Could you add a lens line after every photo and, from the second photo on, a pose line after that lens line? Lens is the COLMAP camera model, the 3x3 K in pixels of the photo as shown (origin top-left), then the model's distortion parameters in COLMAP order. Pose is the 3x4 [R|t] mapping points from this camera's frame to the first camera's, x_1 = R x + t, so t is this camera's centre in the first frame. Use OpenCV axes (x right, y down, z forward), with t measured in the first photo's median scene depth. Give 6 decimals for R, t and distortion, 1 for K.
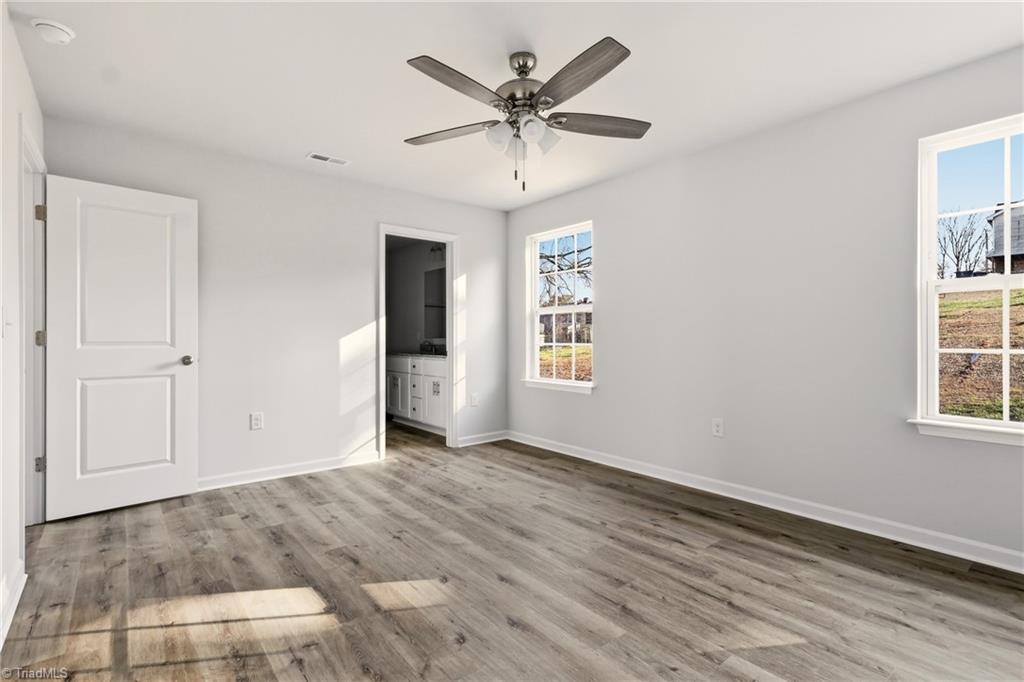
lens RADIAL K [[484.8, 0, 516.9], [0, 484.8, 339.8], [0, 0, 1]] dist [0.003266, -0.000003]
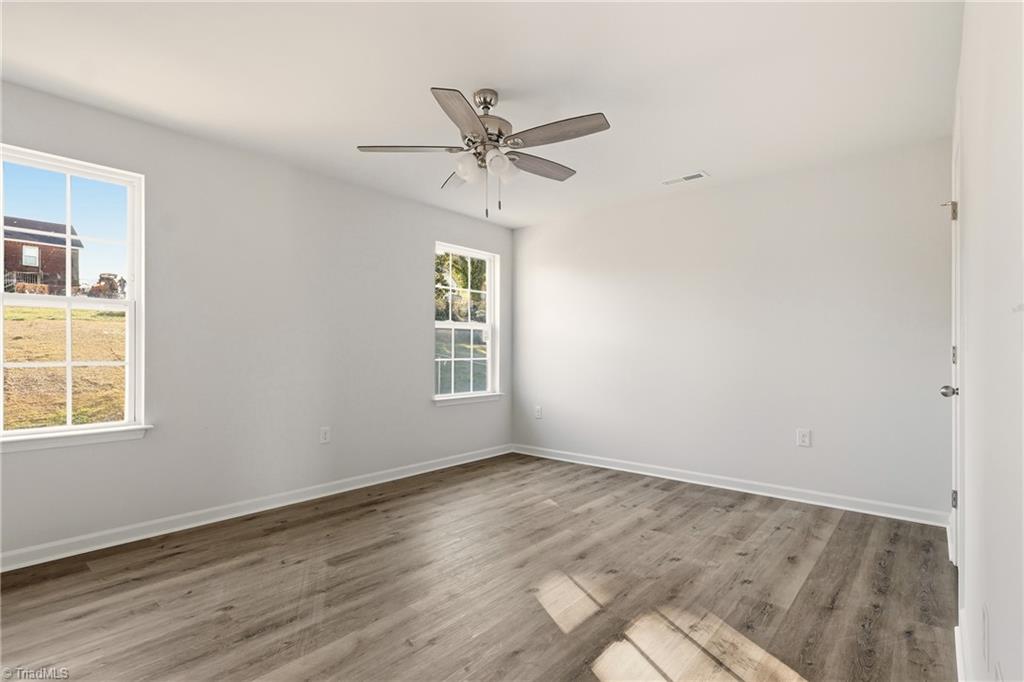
lens RADIAL K [[484.8, 0, 514.2], [0, 484.8, 347.5], [0, 0, 1]] dist [0.003266, -0.000003]
pose [[-0.167424, 0.009846, 0.985836, -0.816452], [0.003131, 0.999950, -0.009455, -0.003181], [-0.985880, 0.001503, -0.167446, 0.858591]]
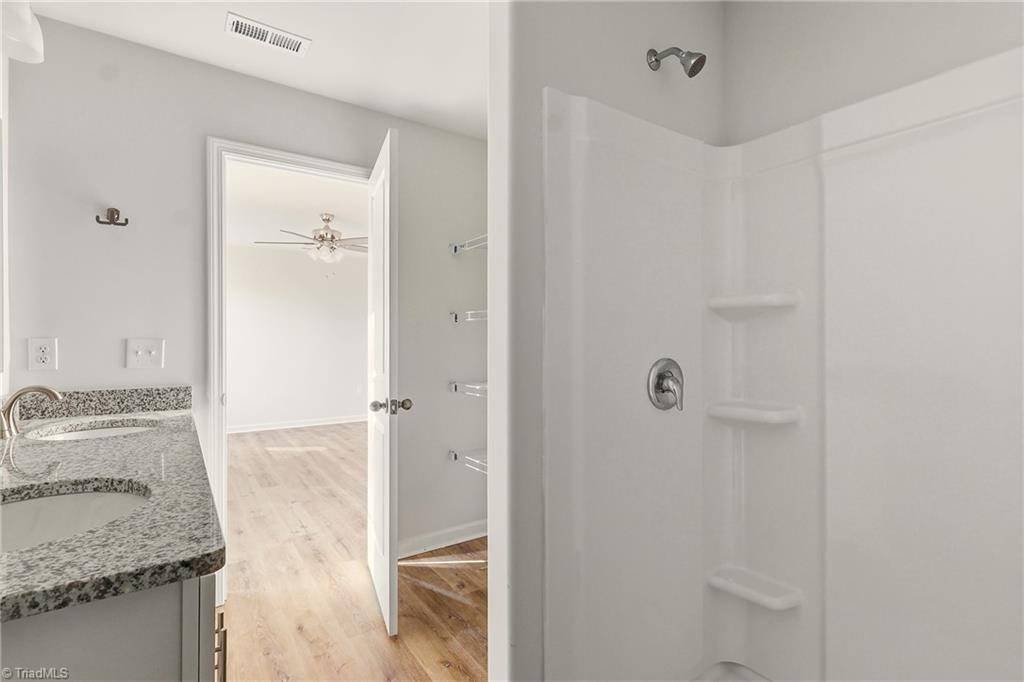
lens RADIAL K [[484.8, 0, 512.7], [0, 484.8, 339.5], [0, 0, 1]] dist [0.003266, -0.000003]
pose [[-0.996421, 0.001537, 0.084512, -0.710473], [0.002085, 0.999977, 0.006401, -0.047654], [-0.084500, 0.006554, -0.996402, 2.248858]]
